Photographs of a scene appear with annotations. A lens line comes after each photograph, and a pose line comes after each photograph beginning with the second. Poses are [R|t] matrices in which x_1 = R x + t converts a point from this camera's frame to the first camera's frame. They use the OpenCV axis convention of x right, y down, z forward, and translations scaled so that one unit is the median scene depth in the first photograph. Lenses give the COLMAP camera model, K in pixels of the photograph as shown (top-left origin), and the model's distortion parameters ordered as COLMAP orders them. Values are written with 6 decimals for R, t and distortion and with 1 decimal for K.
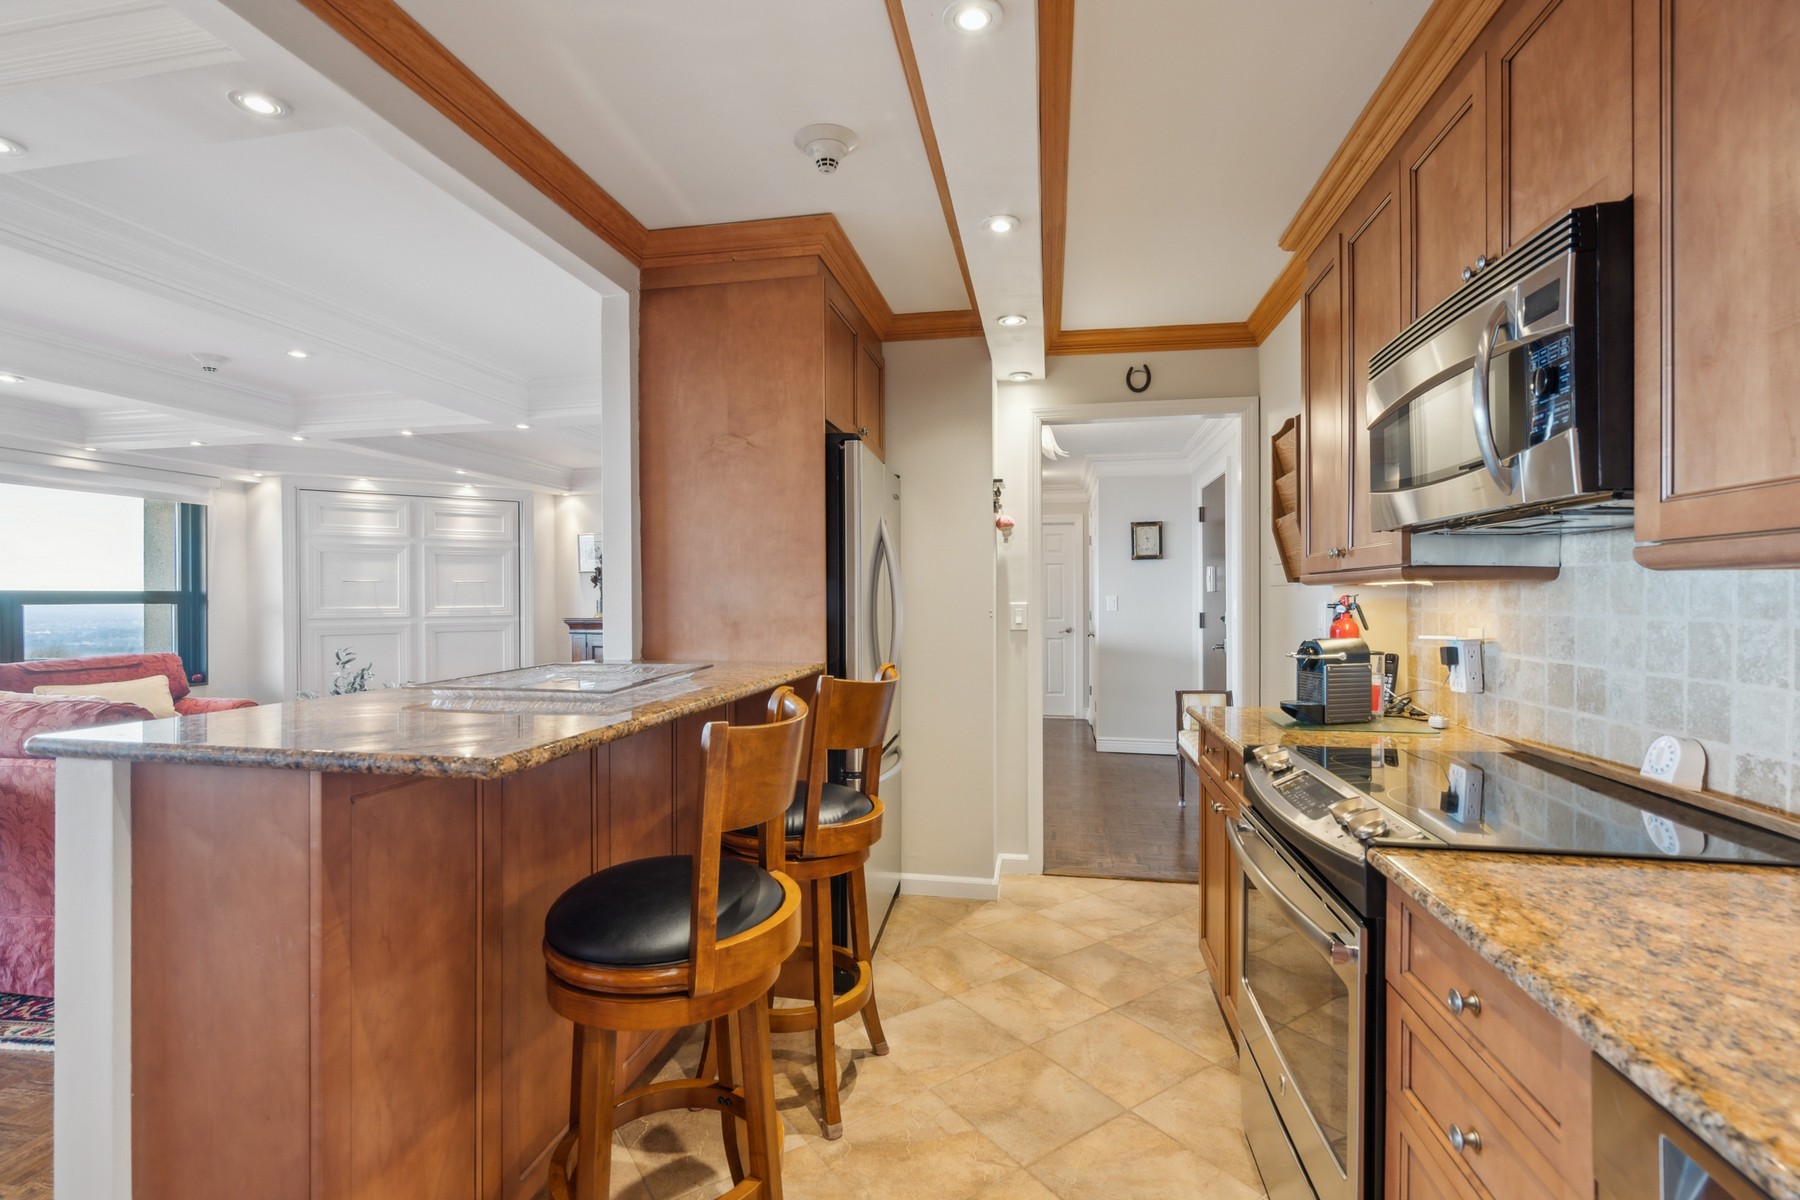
lens RADIAL K [[837.9, 0, 886.3], [0, 837.9, 597.4], [0, 0, 1]] dist [0.002661, 0.004173]
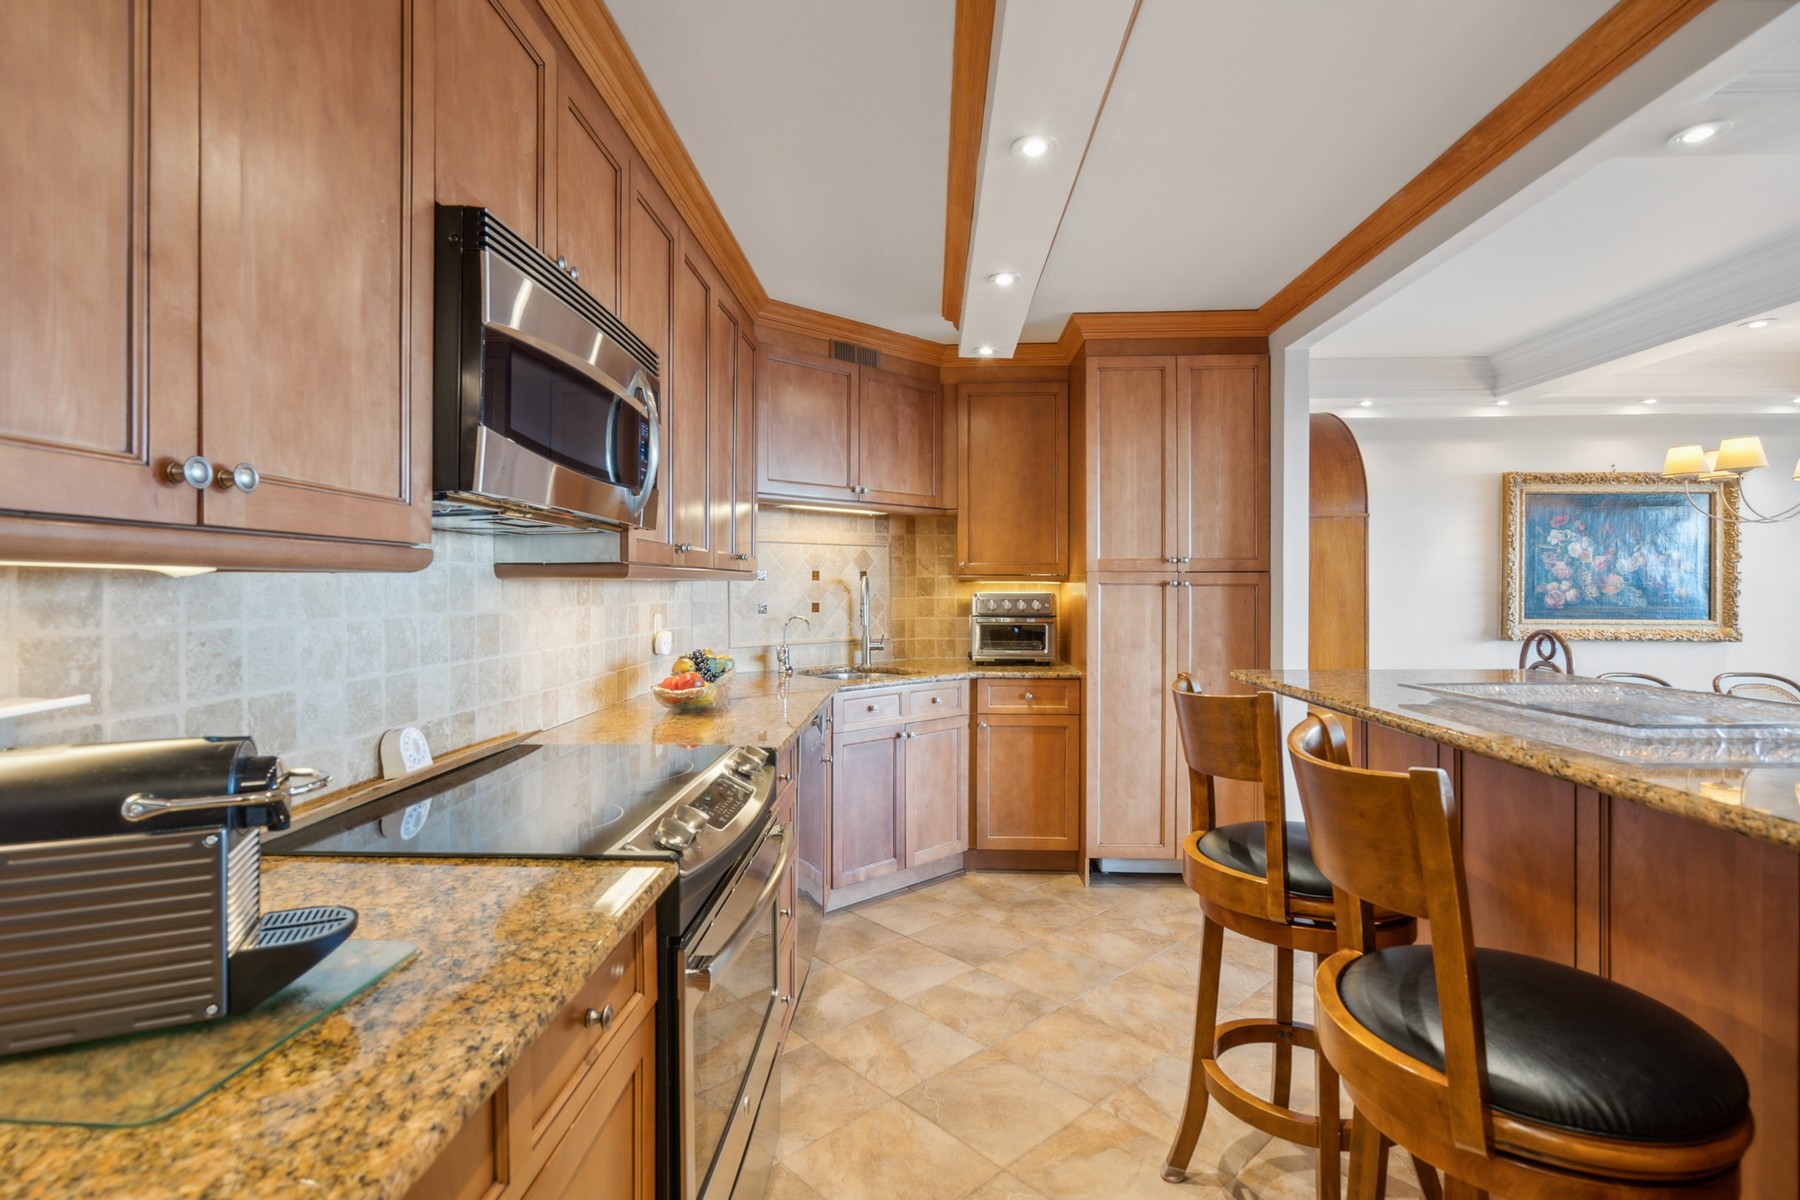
lens RADIAL K [[837.9, 0, 895.6], [0, 837.9, 588.7], [0, 0, 1]] dist [0.002661, 0.004173]
pose [[-0.989363, 0.000895, -0.145468, 0.211712], [0.000544, 0.999997, 0.002447, -0.005349], [0.145470, 0.002342, -0.989360, 0.945975]]
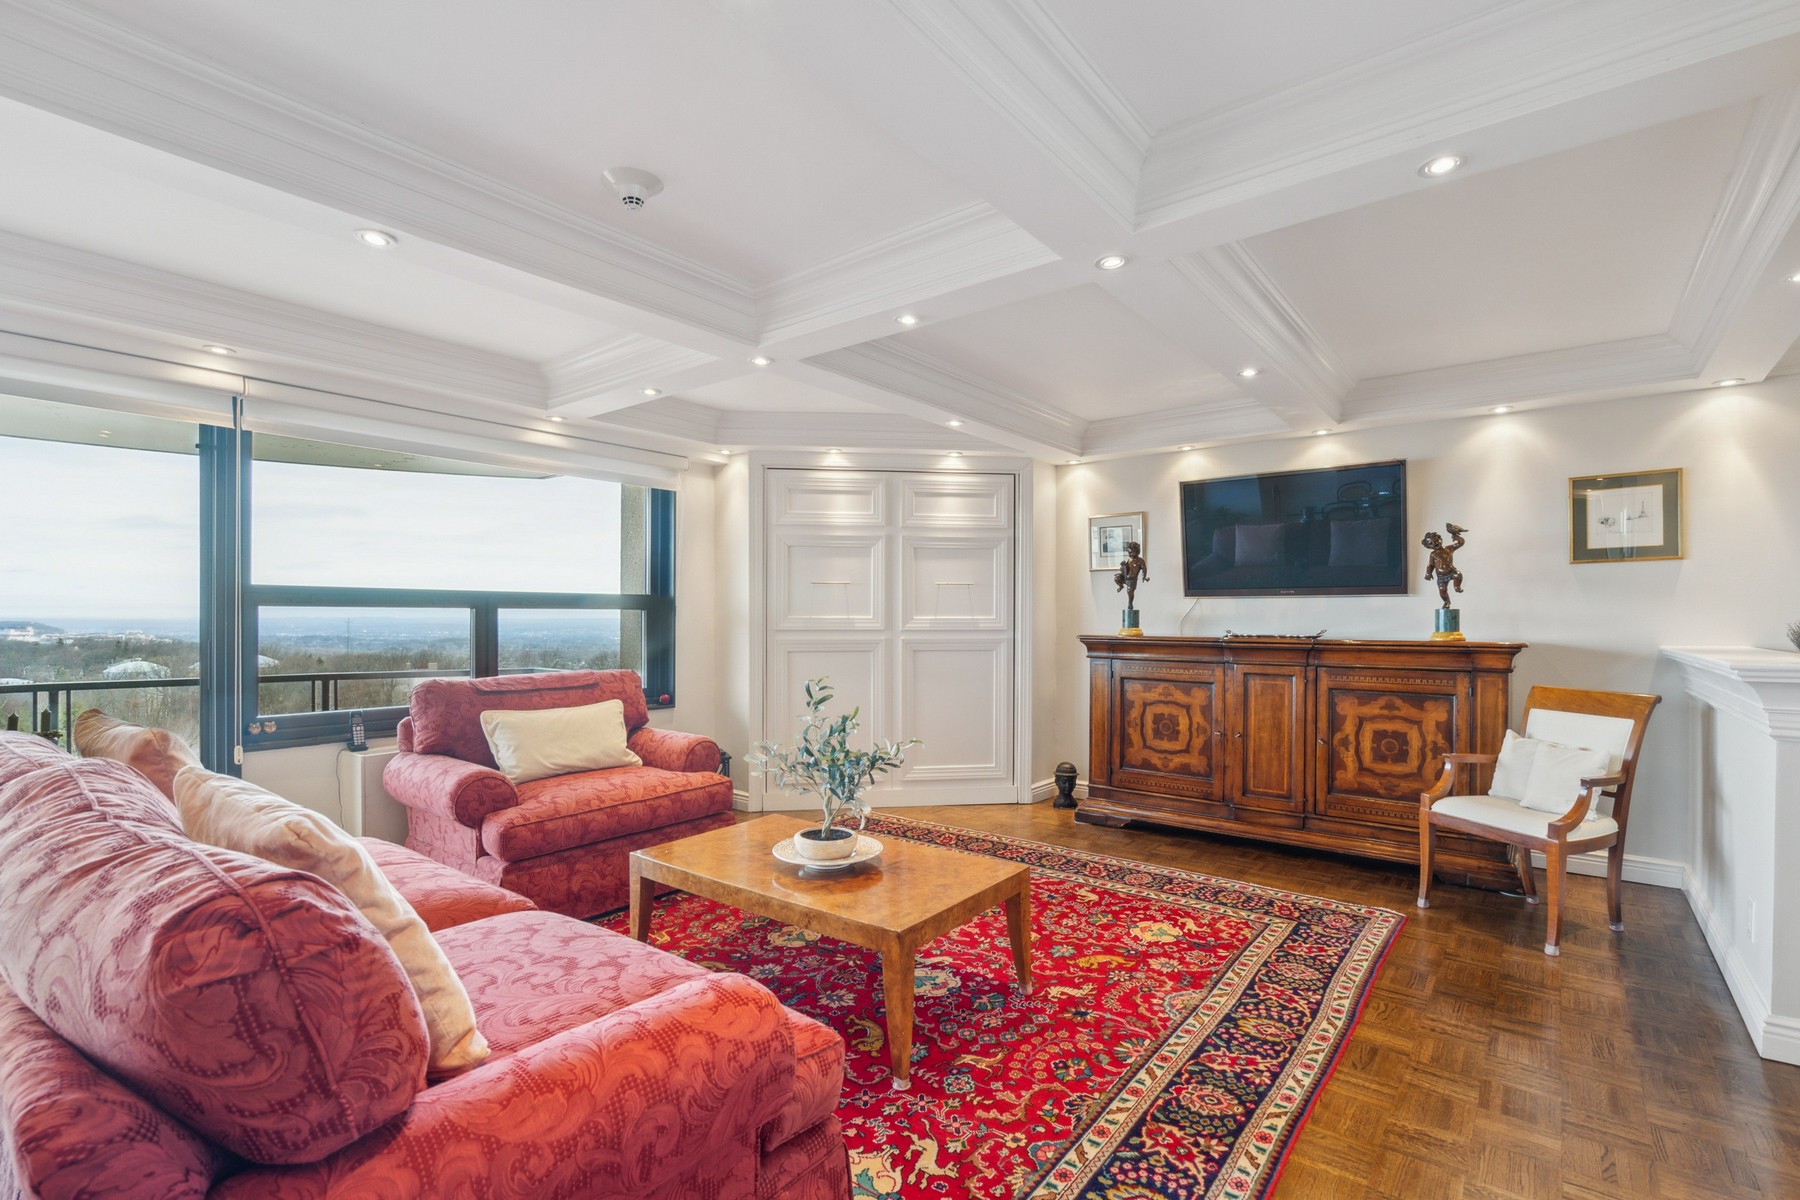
lens RADIAL K [[837.9, 0, 882.5], [0, 837.9, 618.9], [0, 0, 1]] dist [0.002661, 0.004173]
pose [[0.884890, 0.010328, -0.465686, -0.449538], [-0.007509, 0.999941, 0.007909, 0.016180], [0.465740, -0.003502, 0.884915, 0.676957]]
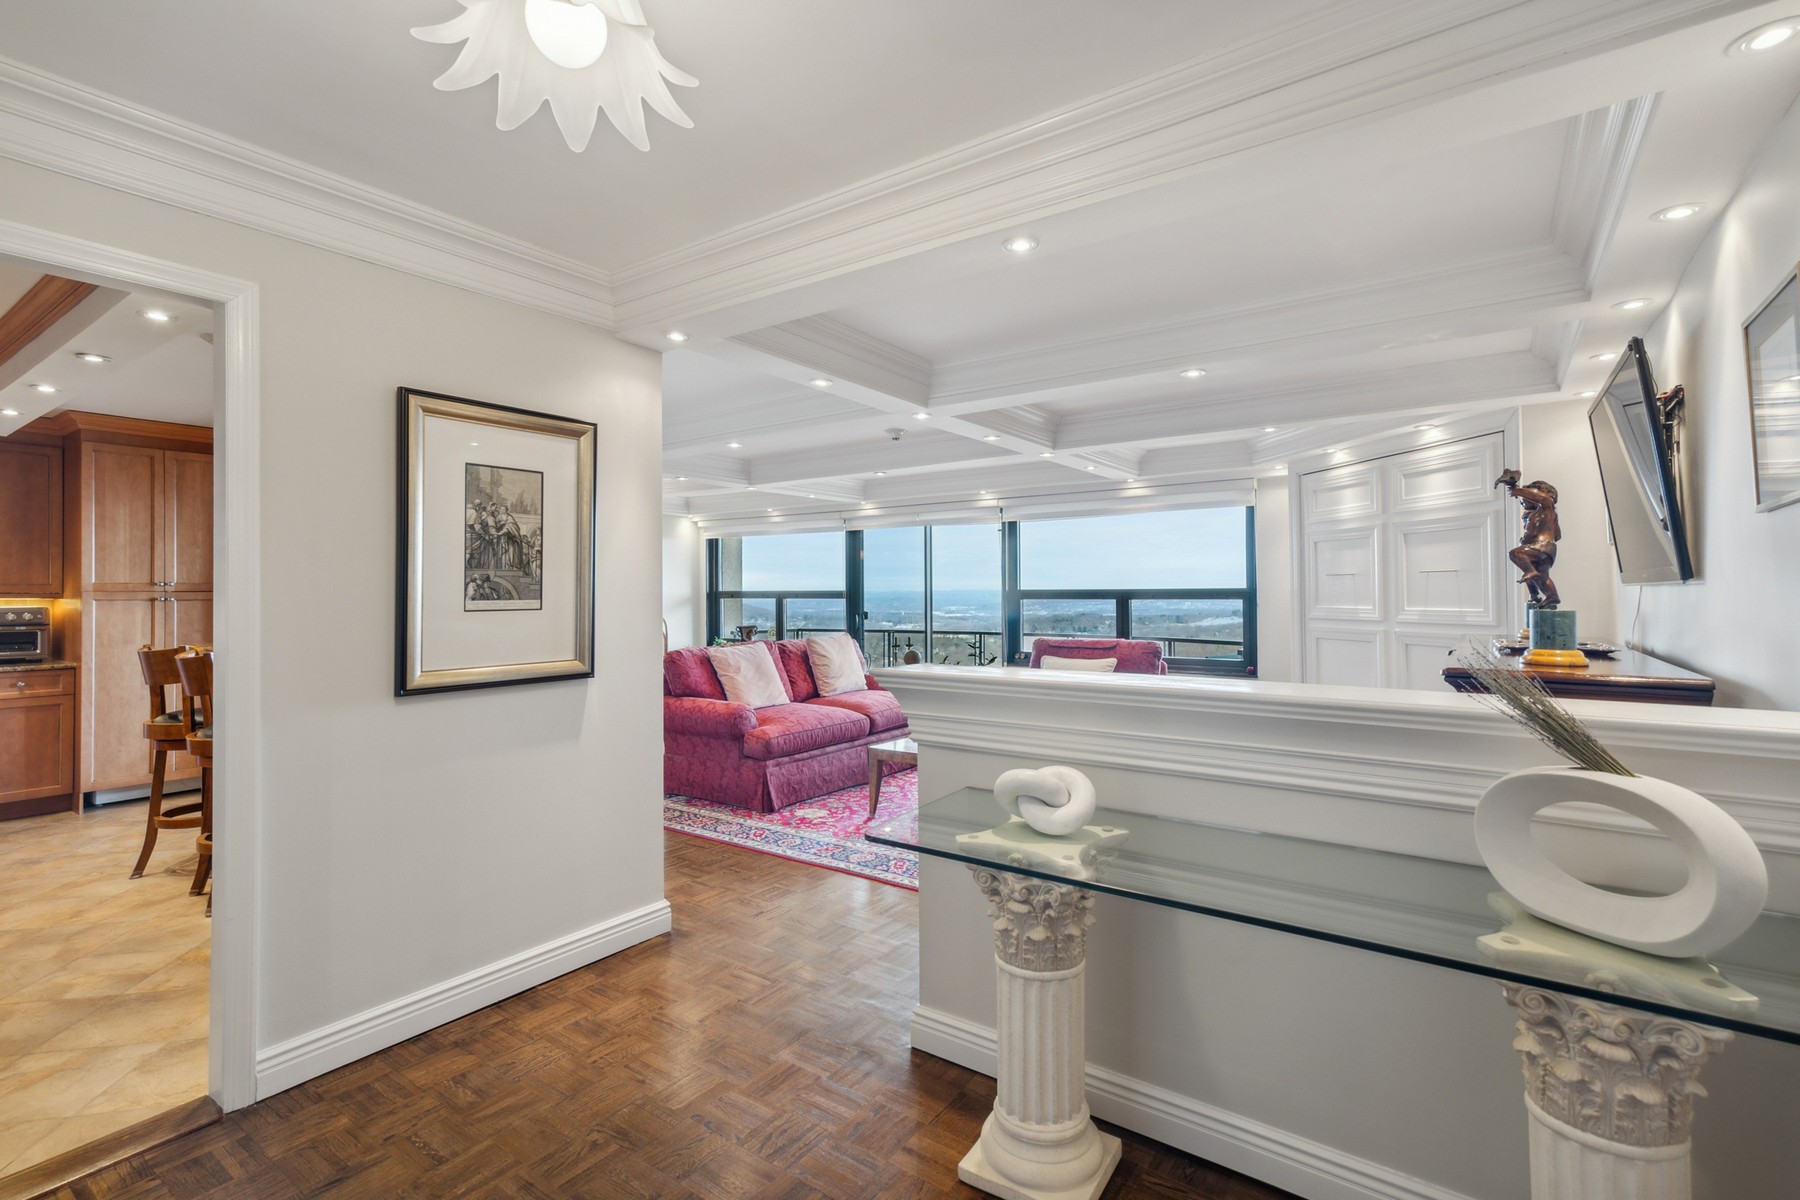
lens RADIAL K [[837.9, 0, 912.4], [0, 837.9, 582.6], [0, 0, 1]] dist [0.002661, 0.004173]
pose [[-0.411629, -0.006696, -0.911327, 0.601394], [0.008101, 0.999907, -0.011005, -0.011449], [0.911315, -0.011912, -0.411536, 1.959590]]
